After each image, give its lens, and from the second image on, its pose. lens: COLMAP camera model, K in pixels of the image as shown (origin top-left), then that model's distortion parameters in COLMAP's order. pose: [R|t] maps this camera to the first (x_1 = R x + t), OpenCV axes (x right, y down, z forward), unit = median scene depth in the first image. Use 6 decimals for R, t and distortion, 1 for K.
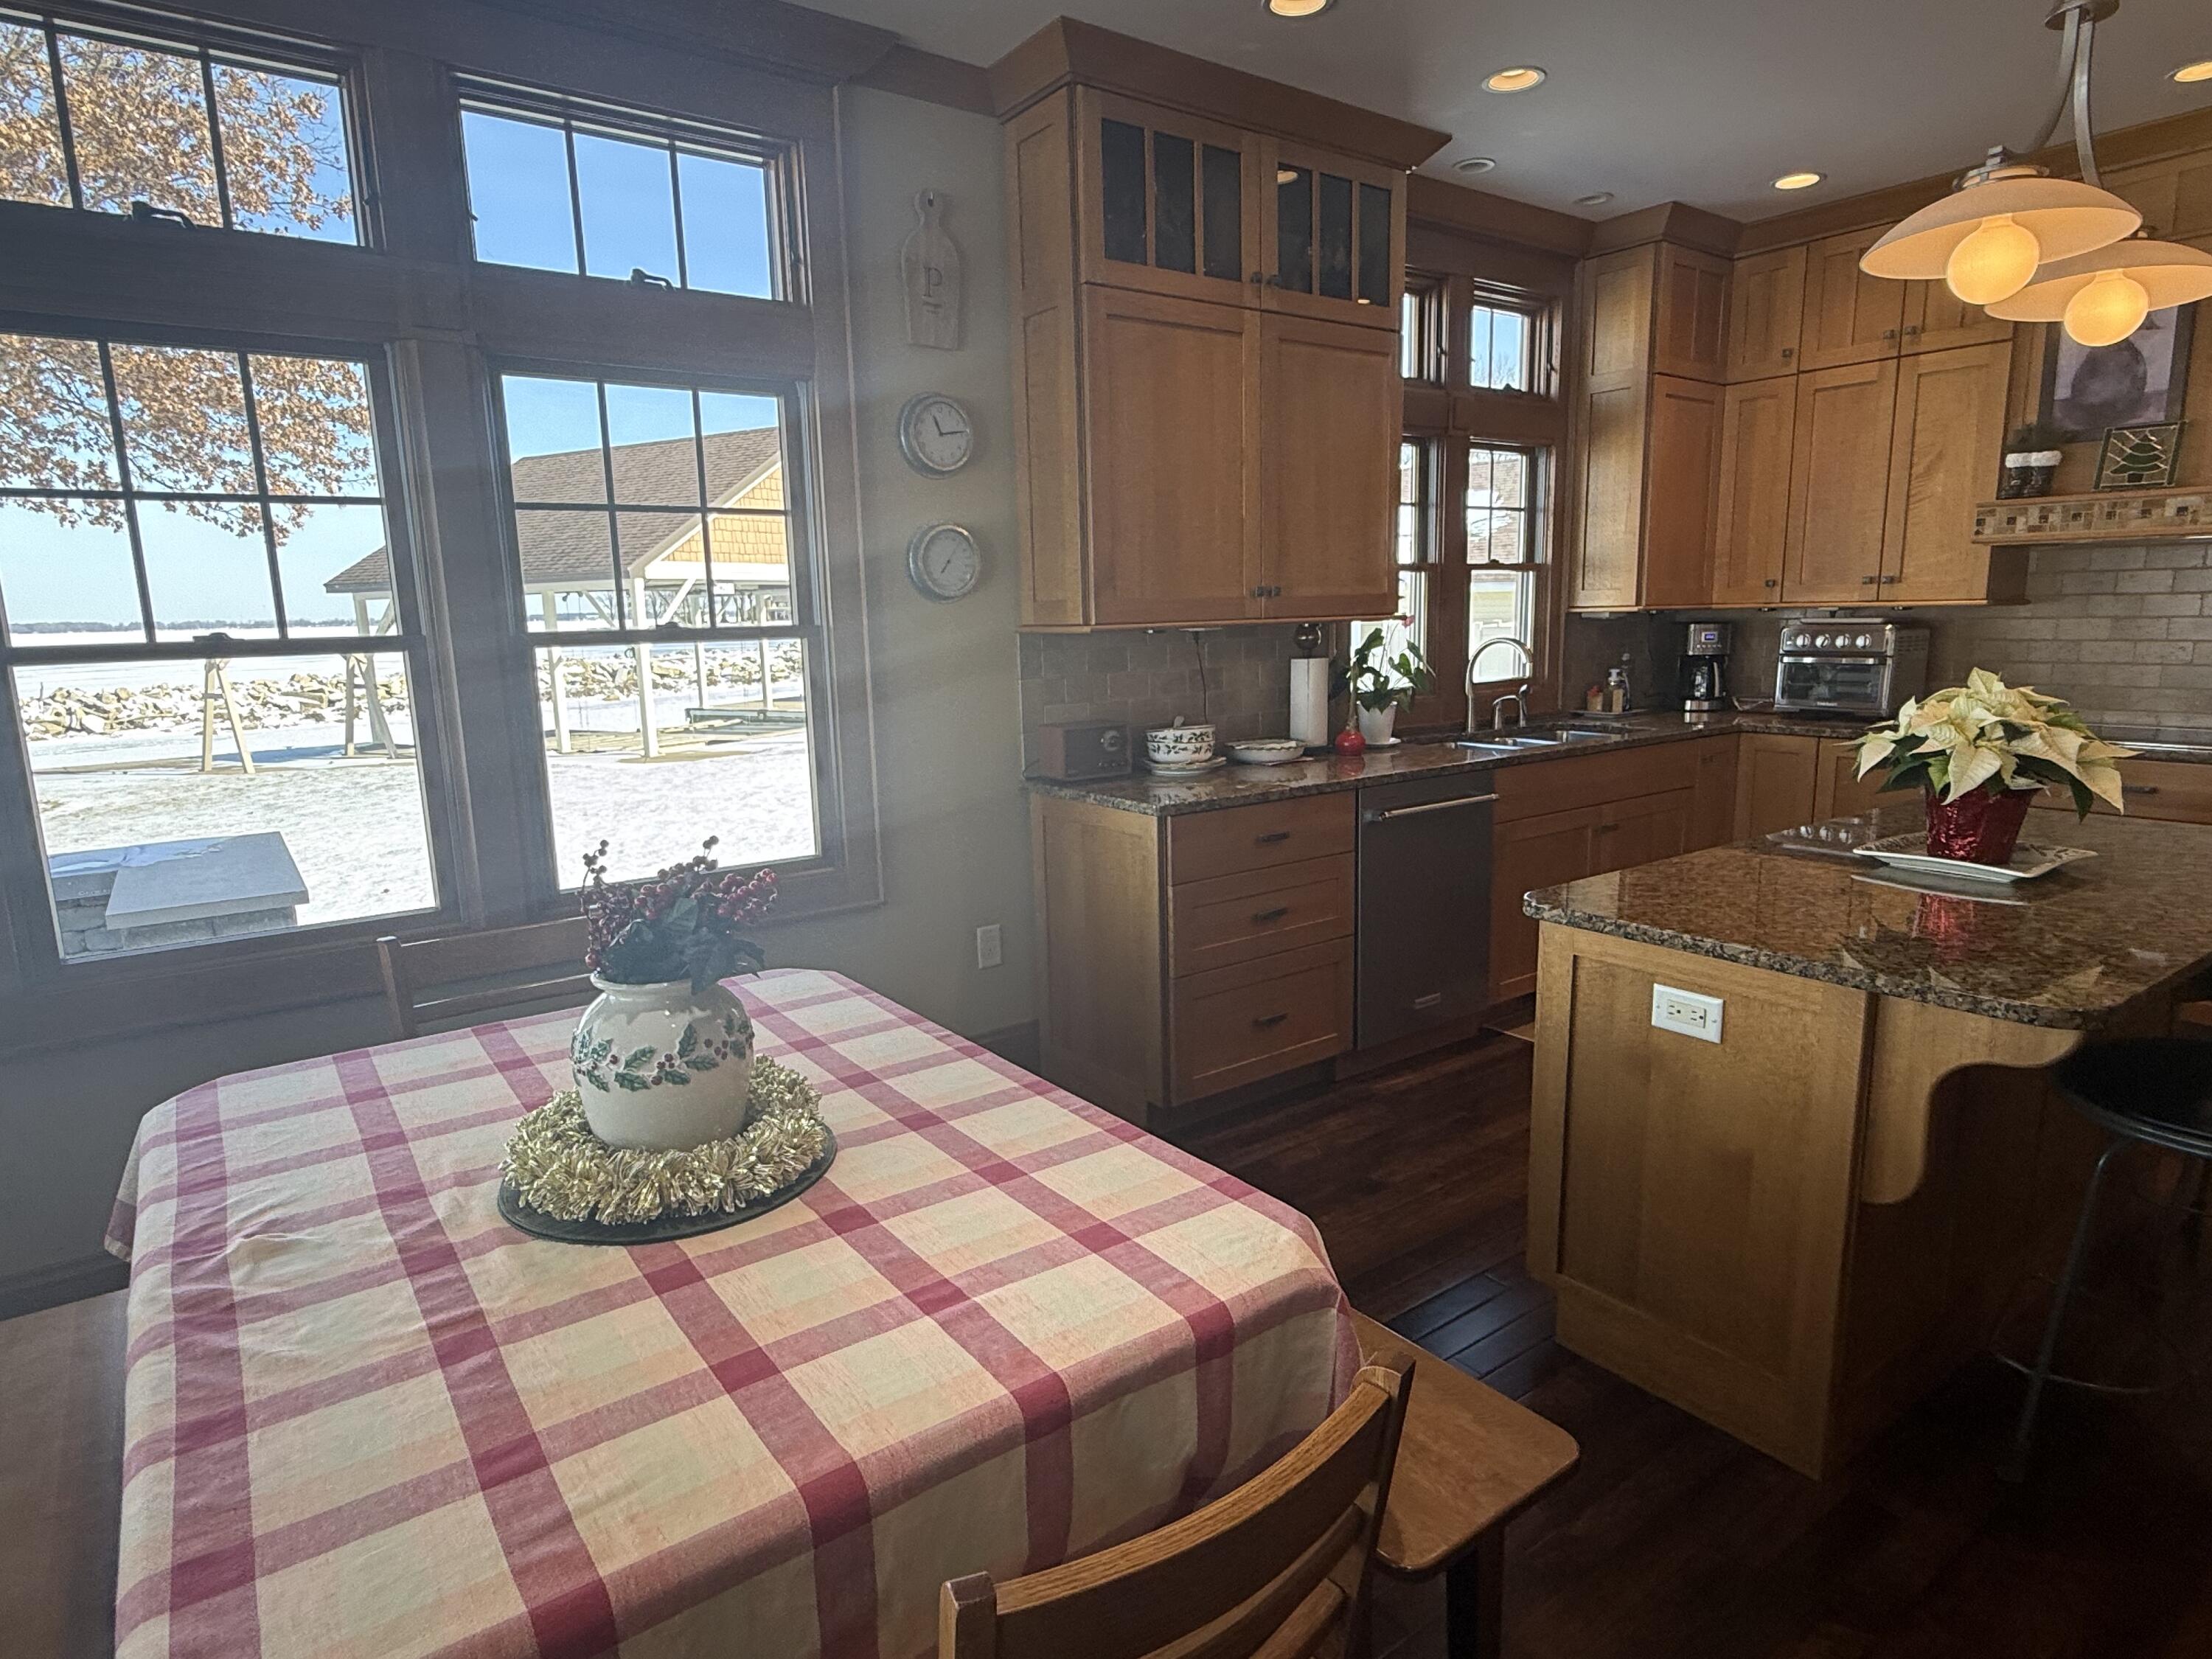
lens RADIAL K [[1243.4, 0, 1106.7], [0, 1243.4, 831.3], [0, 0, 1]] dist [0.004540, -0.001442]
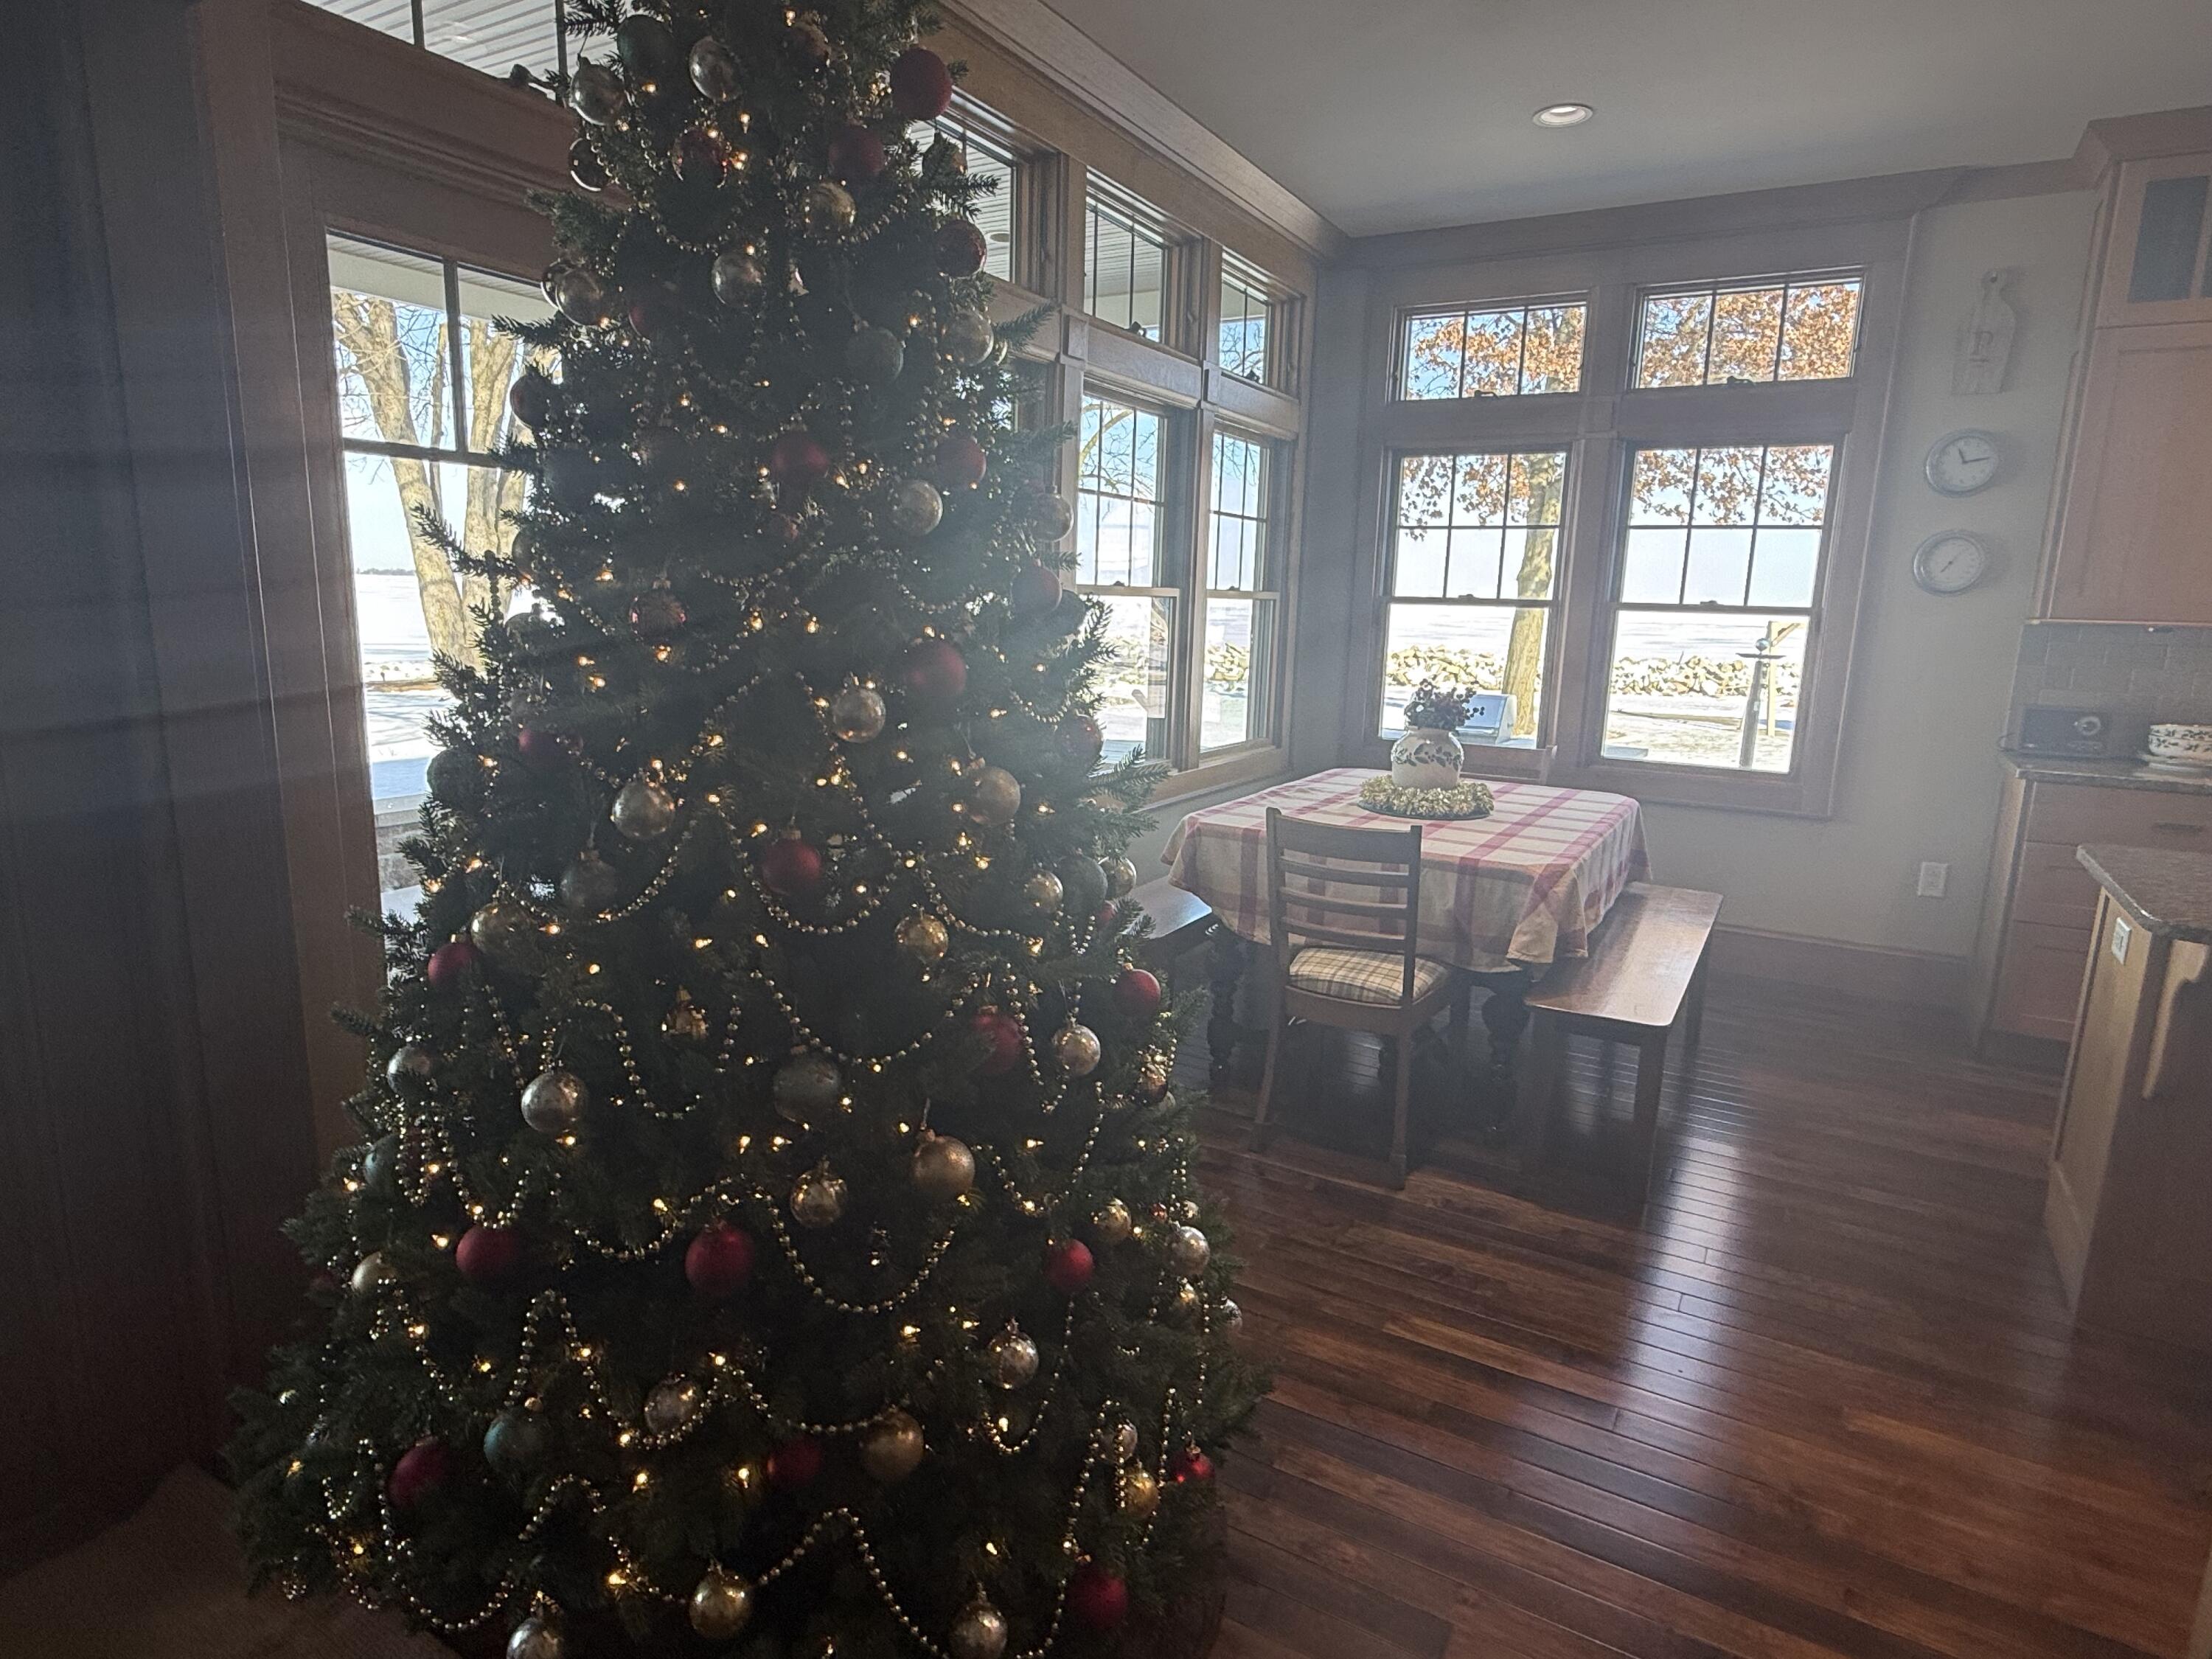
lens RADIAL K [[1243.4, 0, 1104.9], [0, 1243.4, 834.5], [0, 0, 1]] dist [0.004540, -0.001442]
pose [[0.398725, 0.208234, -0.893116, 0.723273], [-0.200312, 0.970139, 0.136764, 0.048906], [0.894926, 0.124371, 0.428531, -0.273452]]
